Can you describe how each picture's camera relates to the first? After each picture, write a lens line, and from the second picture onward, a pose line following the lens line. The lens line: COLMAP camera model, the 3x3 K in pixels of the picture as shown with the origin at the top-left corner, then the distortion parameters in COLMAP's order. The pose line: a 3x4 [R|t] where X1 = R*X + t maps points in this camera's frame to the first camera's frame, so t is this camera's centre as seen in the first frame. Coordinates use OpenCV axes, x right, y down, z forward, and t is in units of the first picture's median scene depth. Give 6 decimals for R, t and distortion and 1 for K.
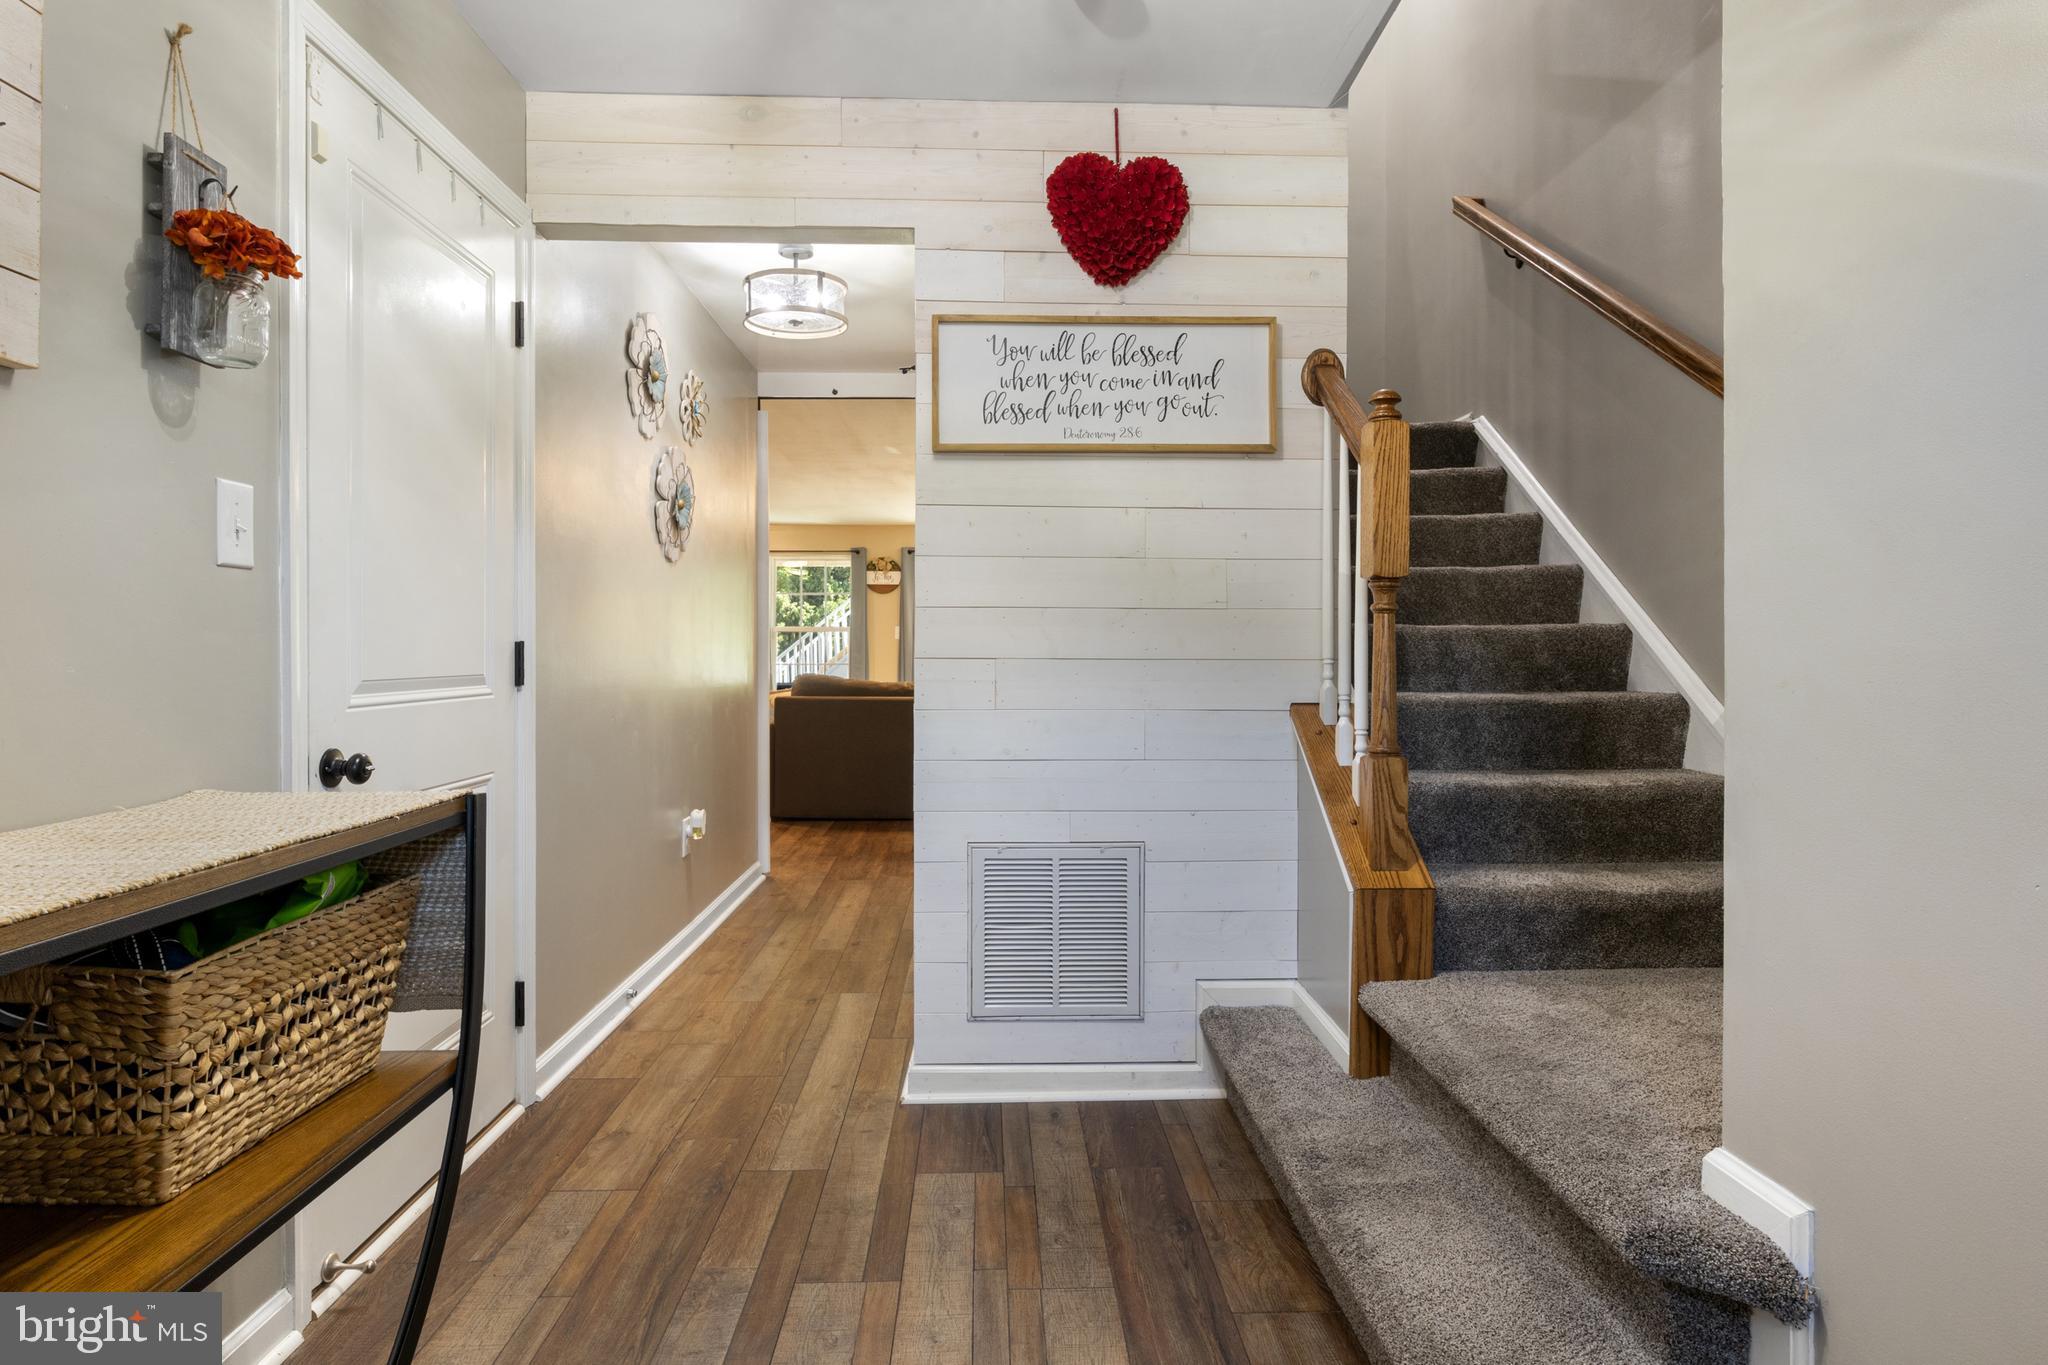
lens RADIAL K [[1134.3, 0, 1020.4], [0, 1134.3, 669.4], [0, 0, 1]] dist [-0.002941, -0.001815]
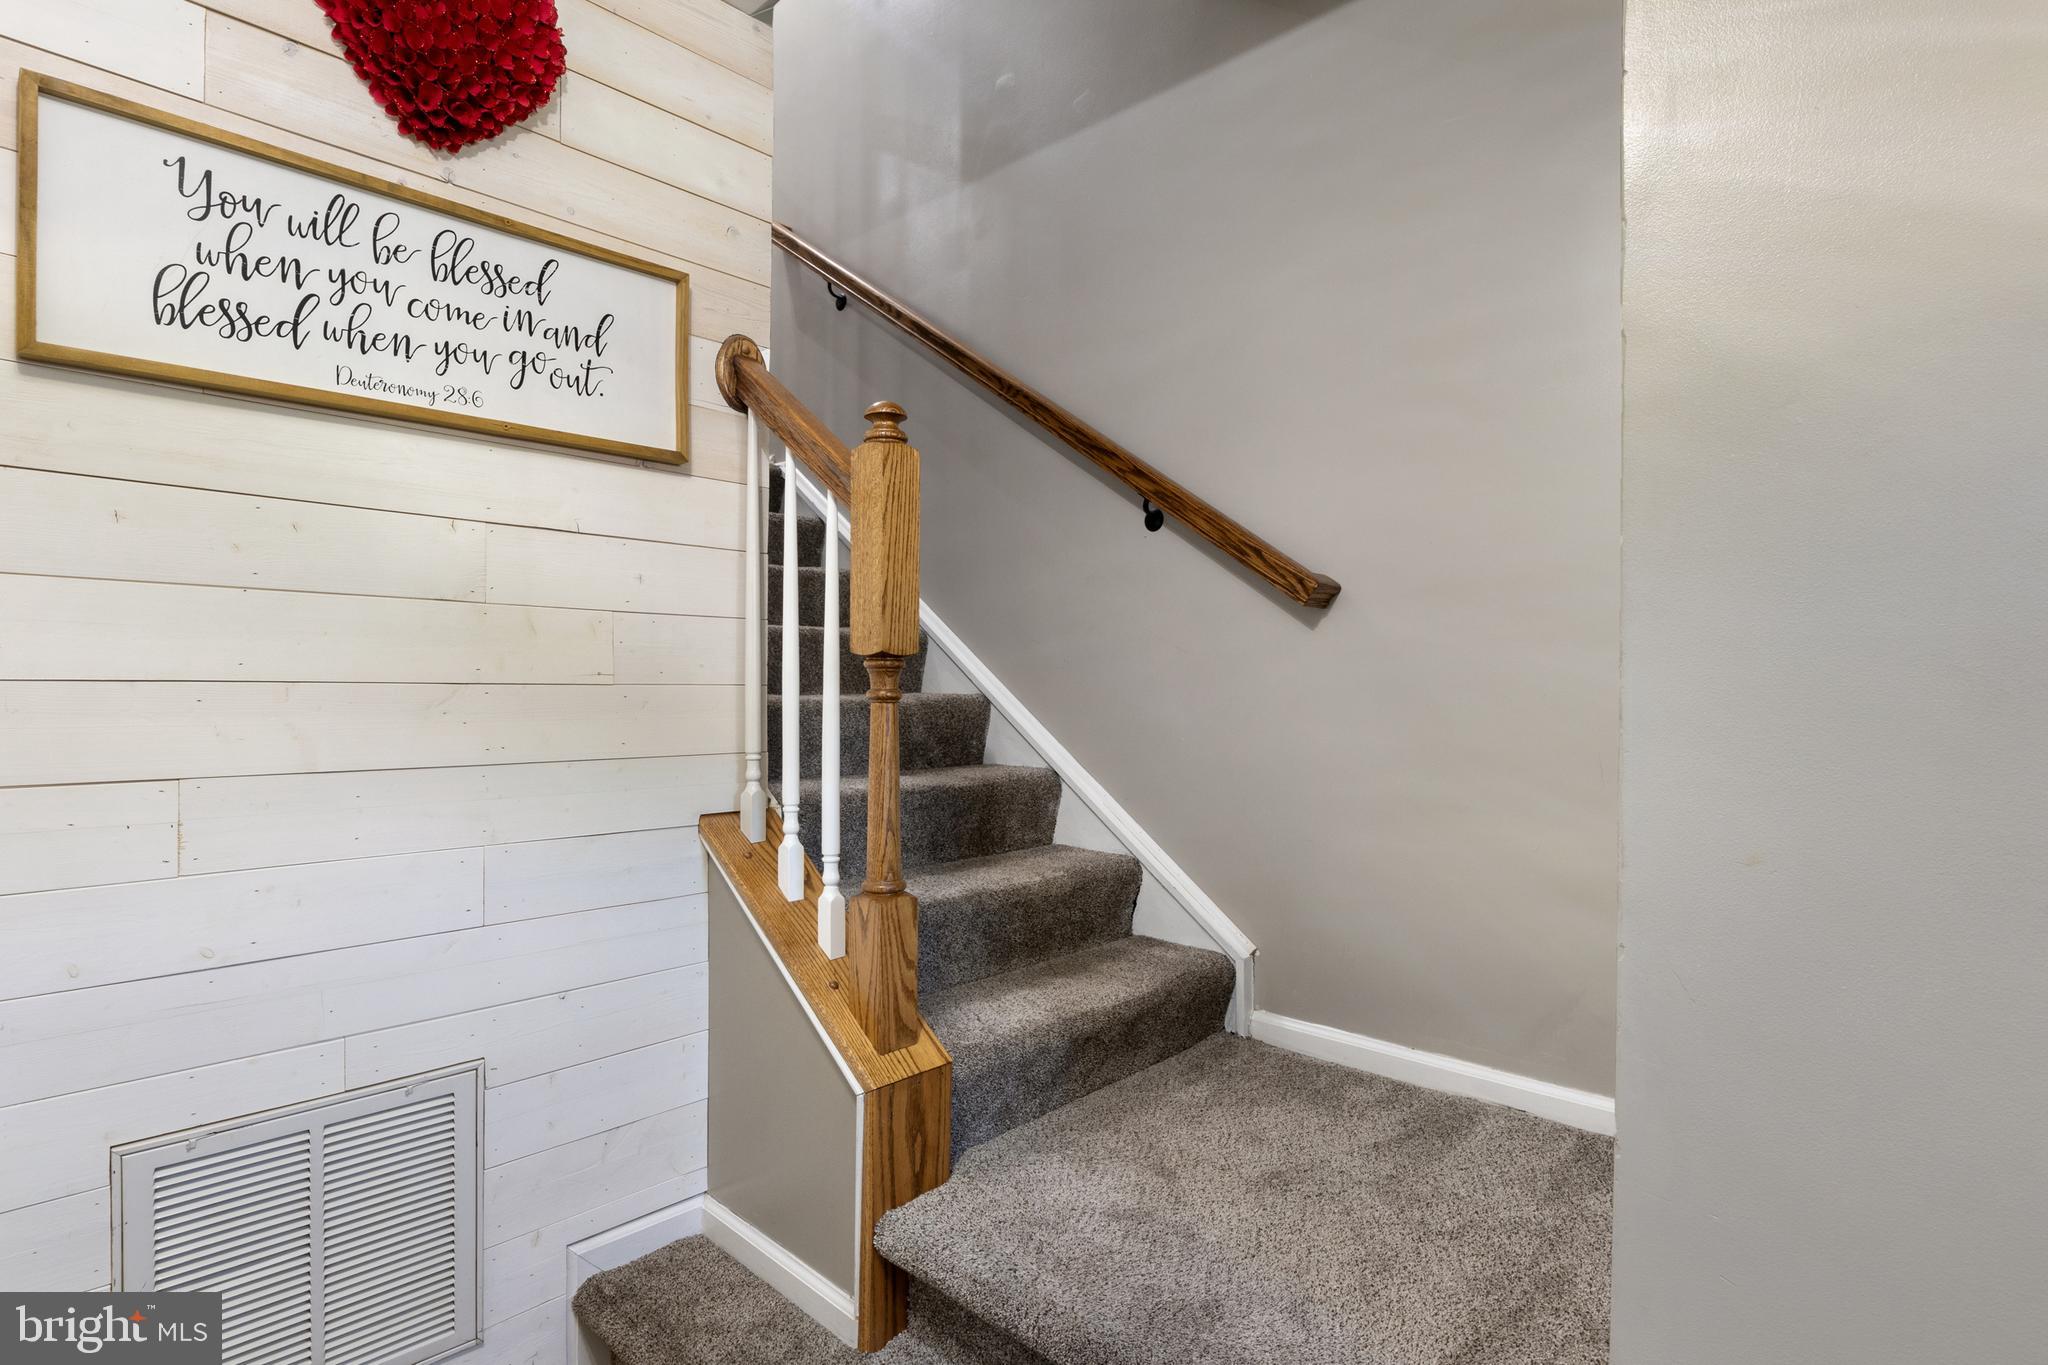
lens RADIAL K [[1034.3, 0, 1022.7], [0, 1034.3, 689.9], [0, 0, 1]] dist [-0.006373, -0.000783]
pose [[0.711686, -0.000990, 0.702497, -0.079319], [0.003723, 0.999990, -0.002363, -0.048600], [-0.702488, 0.004297, 0.711682, 0.394651]]
